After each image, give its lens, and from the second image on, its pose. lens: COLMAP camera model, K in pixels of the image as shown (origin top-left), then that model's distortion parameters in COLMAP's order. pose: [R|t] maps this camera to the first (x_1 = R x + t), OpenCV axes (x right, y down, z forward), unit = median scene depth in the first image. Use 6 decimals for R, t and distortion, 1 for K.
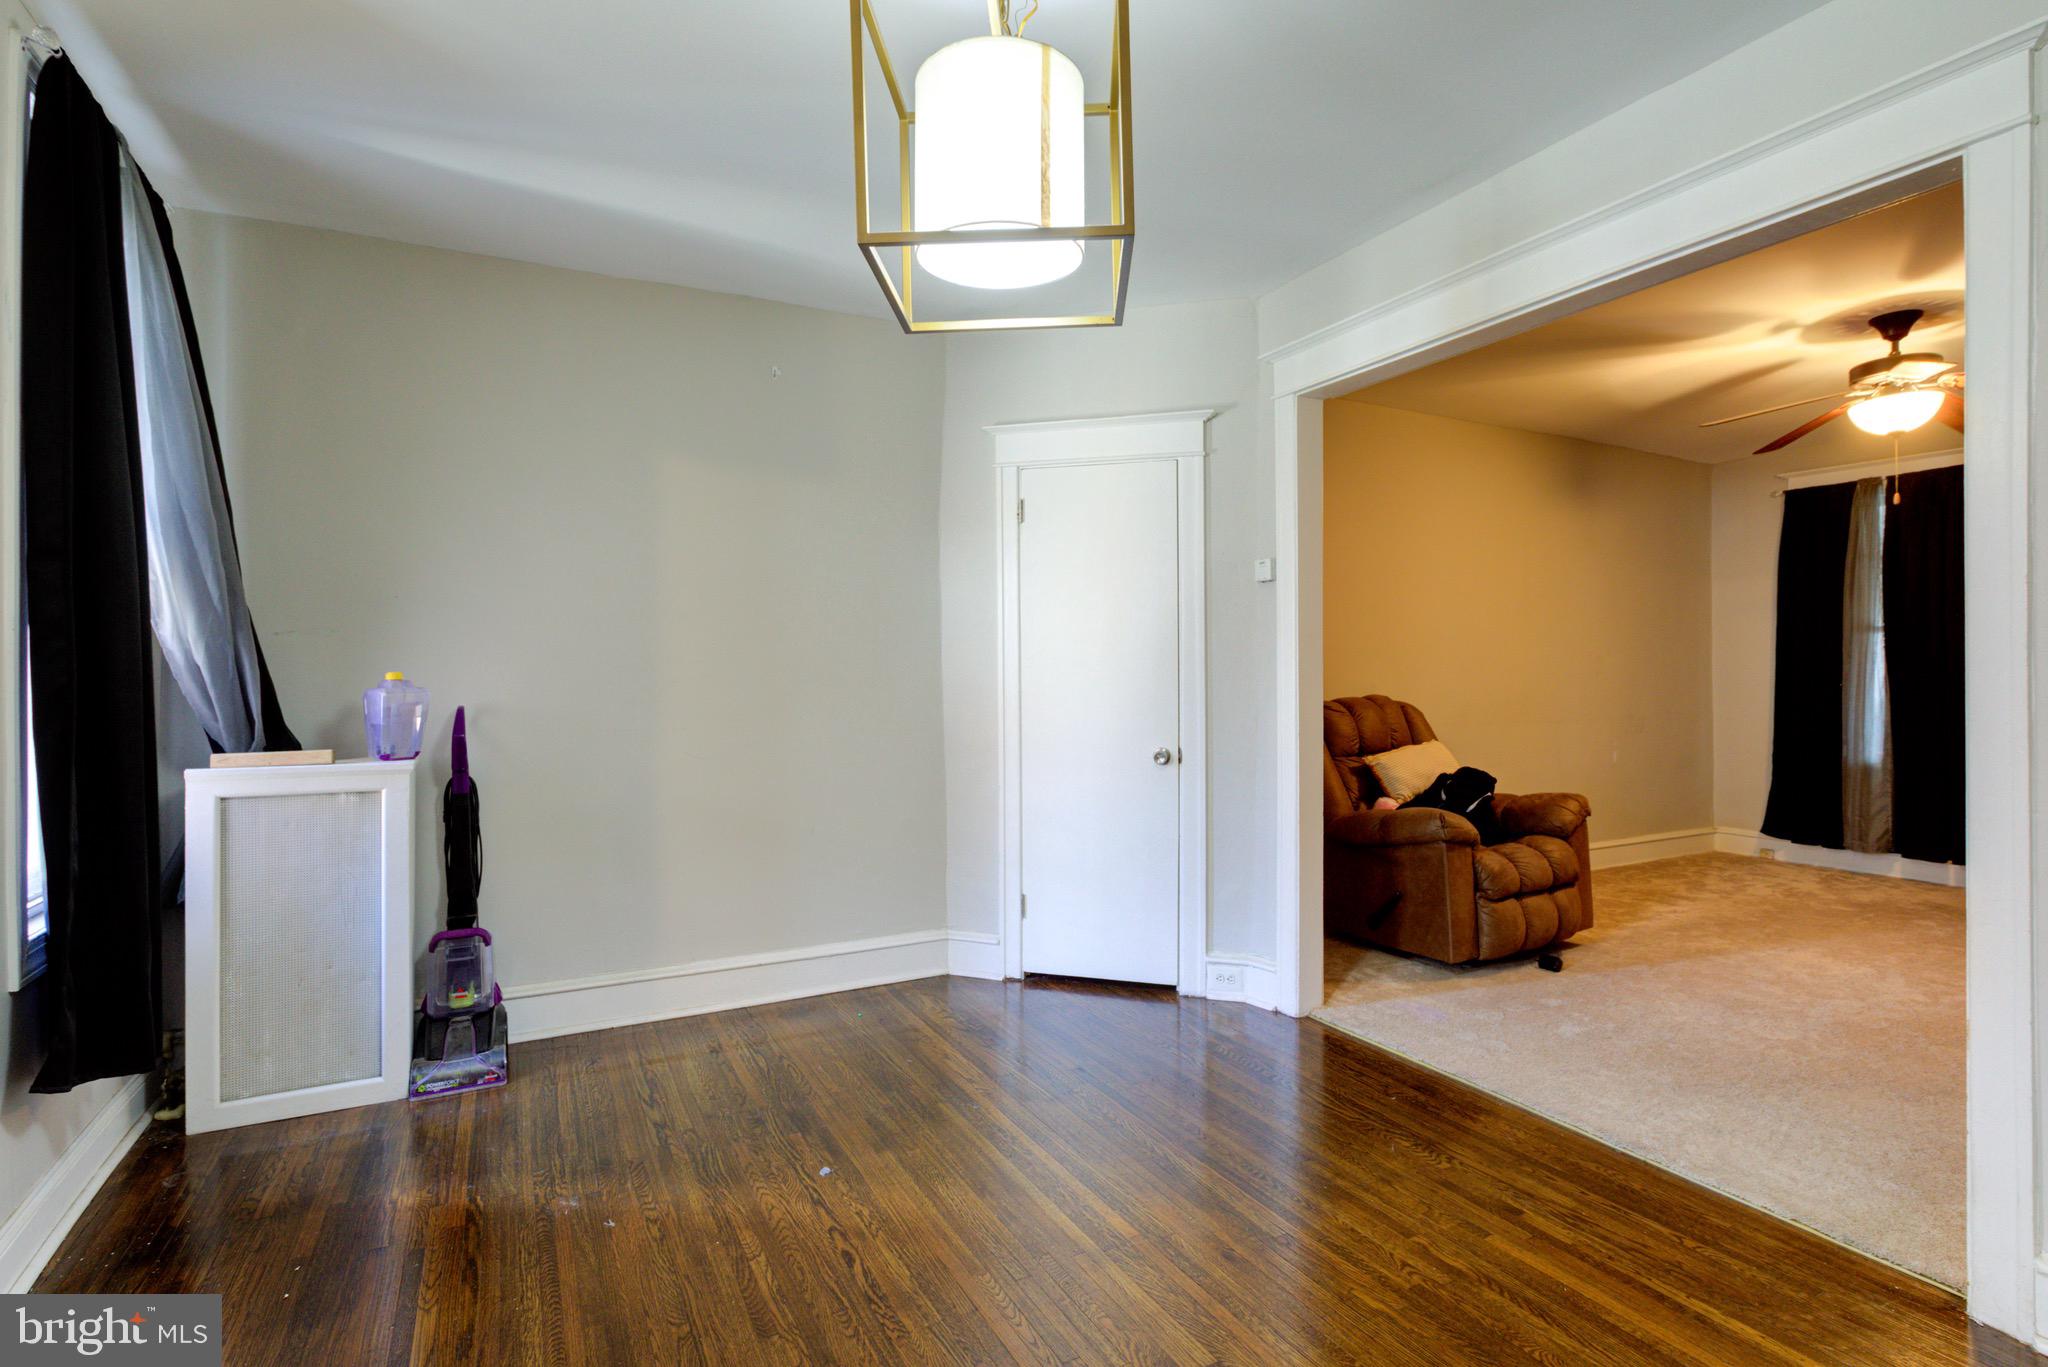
lens RADIAL K [[939.0, 0, 1011.4], [0, 939.0, 673.4], [0, 0, 1]] dist [-0.010653, 0.004964]
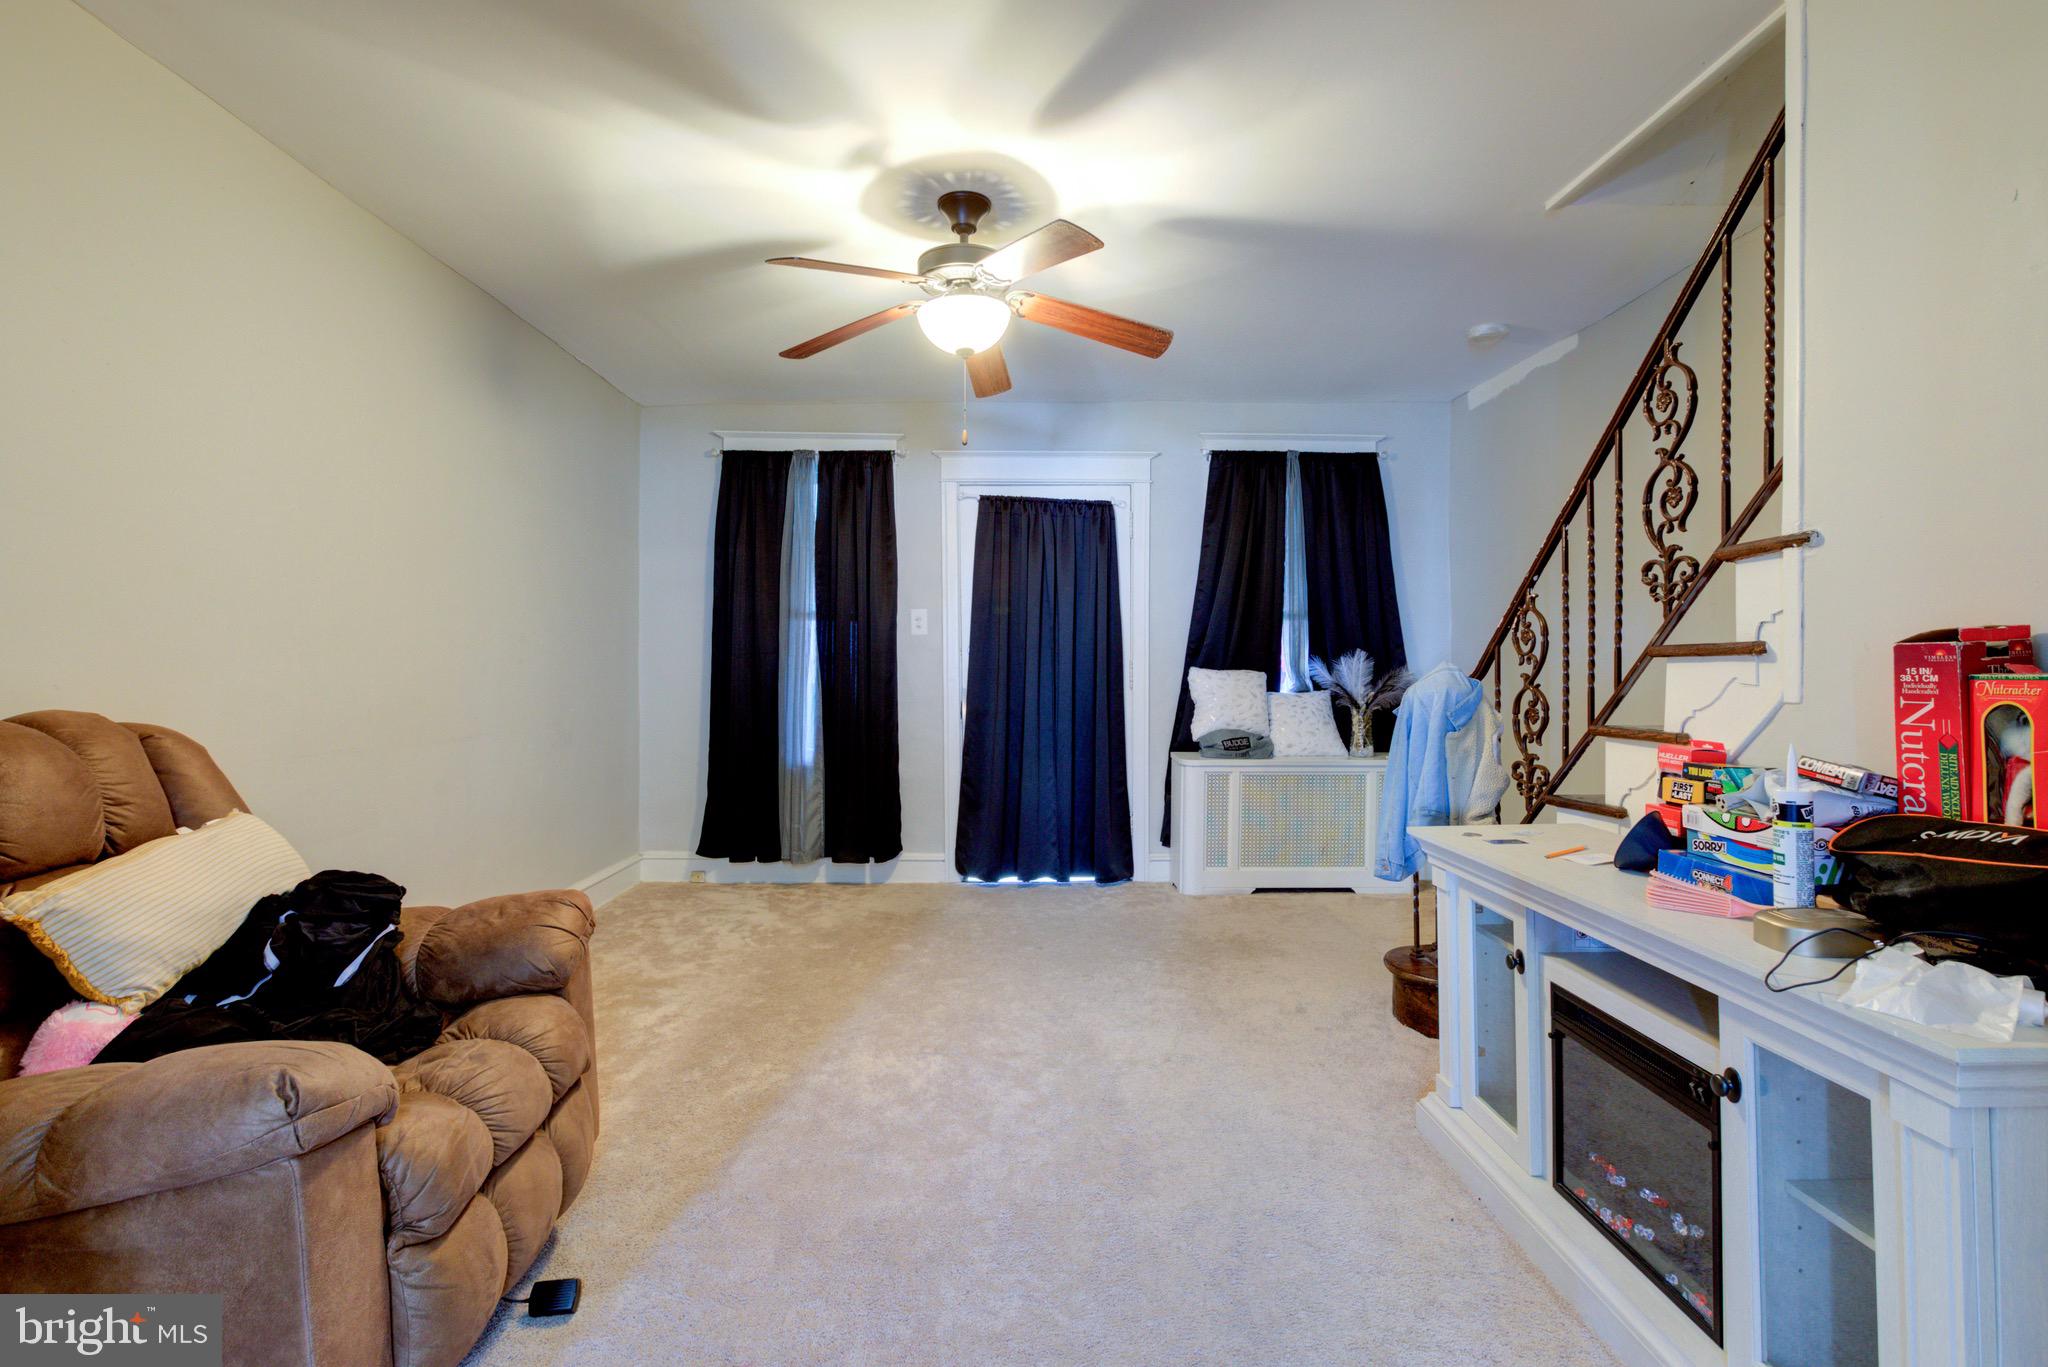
lens RADIAL K [[939.0, 0, 1040.6], [0, 939.0, 659.1], [0, 0, 1]] dist [-0.010653, 0.004964]
pose [[0.403541, 0.011781, 0.914886, 0.212369], [-0.007910, 0.999925, -0.009387, 0.003101], [-0.914927, -0.003448, 0.403604, 0.503349]]
